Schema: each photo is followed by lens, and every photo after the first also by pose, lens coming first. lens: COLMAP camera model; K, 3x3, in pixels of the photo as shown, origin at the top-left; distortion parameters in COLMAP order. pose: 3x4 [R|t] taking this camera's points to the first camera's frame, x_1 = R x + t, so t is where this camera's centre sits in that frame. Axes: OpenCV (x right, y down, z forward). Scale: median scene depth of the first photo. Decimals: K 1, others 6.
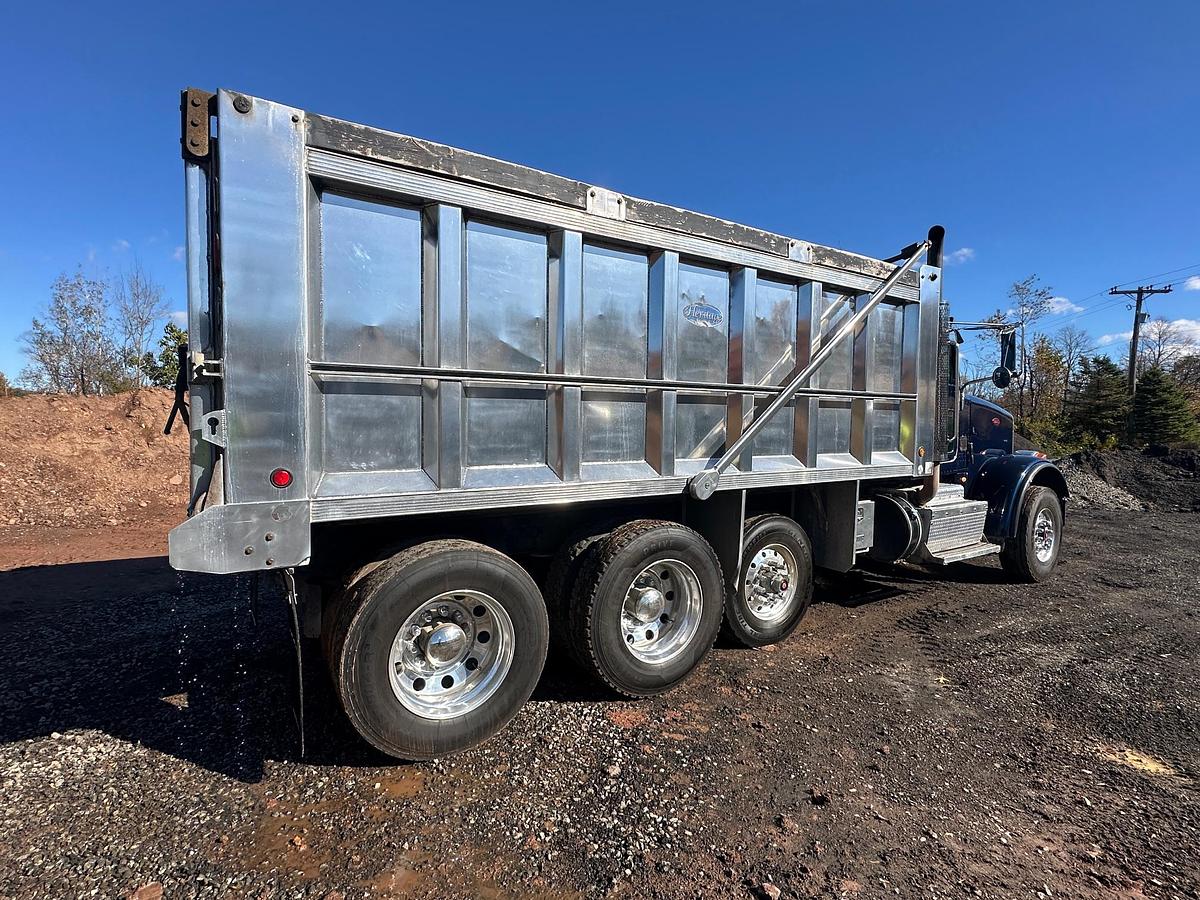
lens RADIAL K [[591.4, 0, 600.0], [0, 591.4, 450.0], [0, 0, 1]] dist [-0.003318, -0.000471]
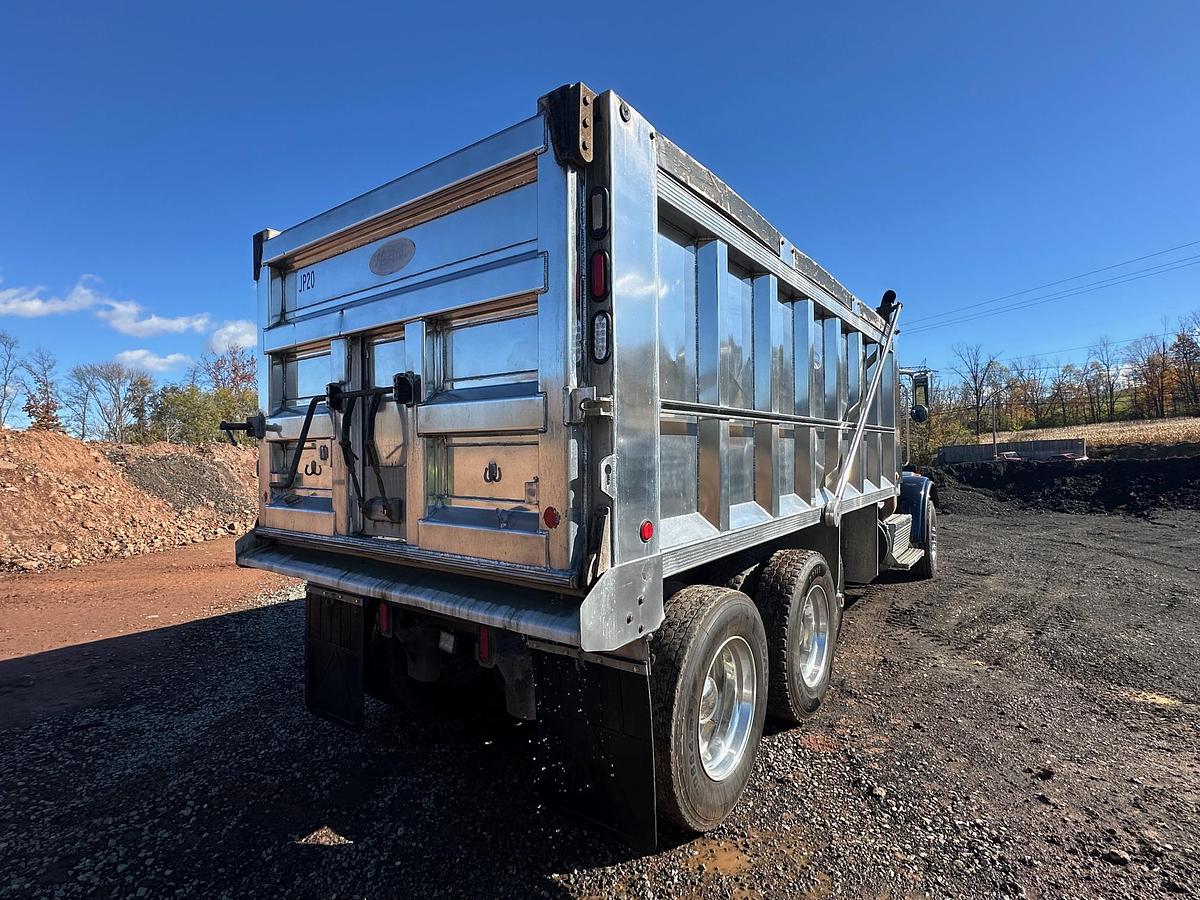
lens RADIAL K [[591.4, 0, 600.0], [0, 591.4, 450.0], [0, 0, 1]] dist [-0.003318, -0.000471]
pose [[0.933405, -0.020029, 0.358265, -0.673245], [0.039189, 0.998159, -0.046298, -0.025348], [-0.356678, 0.057255, 0.932471, 0.145533]]
